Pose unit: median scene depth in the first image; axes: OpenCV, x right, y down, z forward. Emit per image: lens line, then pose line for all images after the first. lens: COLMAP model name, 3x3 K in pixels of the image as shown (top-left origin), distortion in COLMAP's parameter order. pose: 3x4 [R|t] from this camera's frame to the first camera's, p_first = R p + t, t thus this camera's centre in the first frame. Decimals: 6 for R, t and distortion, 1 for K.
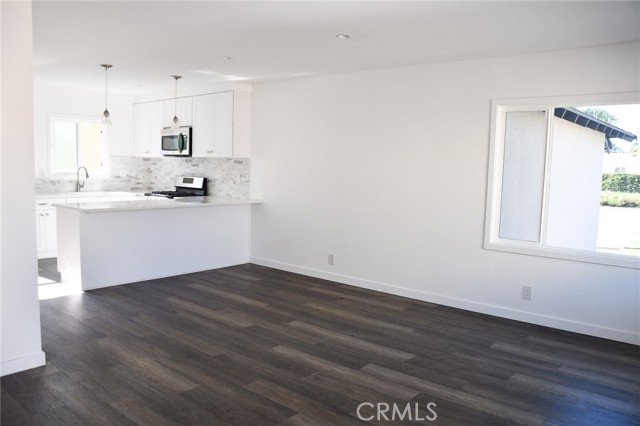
lens RADIAL K [[501.7, 0, 322.0], [0, 501.7, 216.0], [0, 0, 1]] dist [-0.146378, 0.102803]
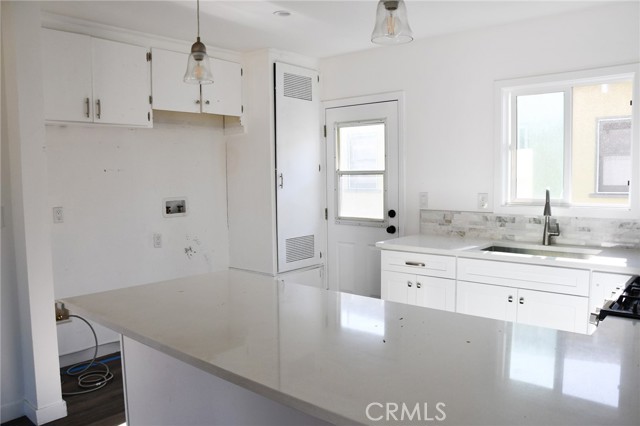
lens RADIAL K [[501.7, 0, 321.7], [0, 501.7, 212.4], [0, 0, 1]] dist [-0.146378, 0.102803]
pose [[-0.016810, 0.047277, -0.998740, -0.054157], [-0.088555, 0.994886, 0.048585, -0.087522], [0.995929, 0.089260, -0.012538, 0.841998]]
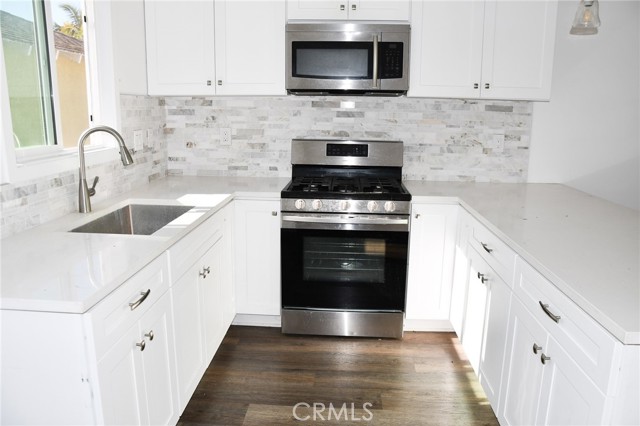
lens RADIAL K [[501.7, 0, 322.4], [0, 501.7, 219.0], [0, 0, 1]] dist [-0.146378, 0.102803]
pose [[0.795114, -0.147776, 0.588180, -0.594201], [0.070598, 0.985818, 0.152244, -0.085985], [-0.602337, -0.079527, 0.794271, 0.707631]]
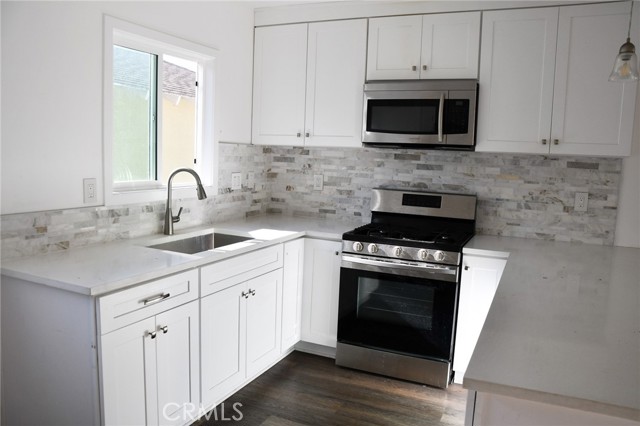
lens RADIAL K [[501.7, 0, 323.5], [0, 501.7, 216.2], [0, 0, 1]] dist [-0.146378, 0.102803]
pose [[0.960799, -0.025309, 0.276088, -0.518769], [0.016943, 0.999323, 0.032646, -0.079031], [-0.276728, -0.026689, 0.960578, 0.625410]]
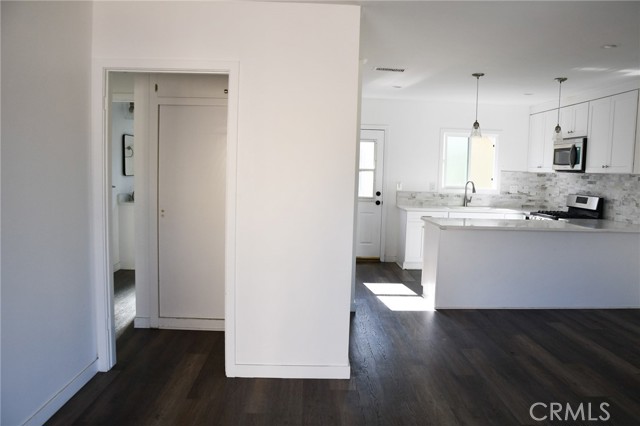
lens RADIAL K [[501.7, 0, 323.8], [0, 501.7, 218.9], [0, 0, 1]] dist [-0.146378, 0.102803]
pose [[0.670770, 0.062183, -0.739054, 0.056902], [-0.081257, 0.996642, 0.010107, -0.012133], [0.737201, 0.053274, 0.673570, 0.114822]]
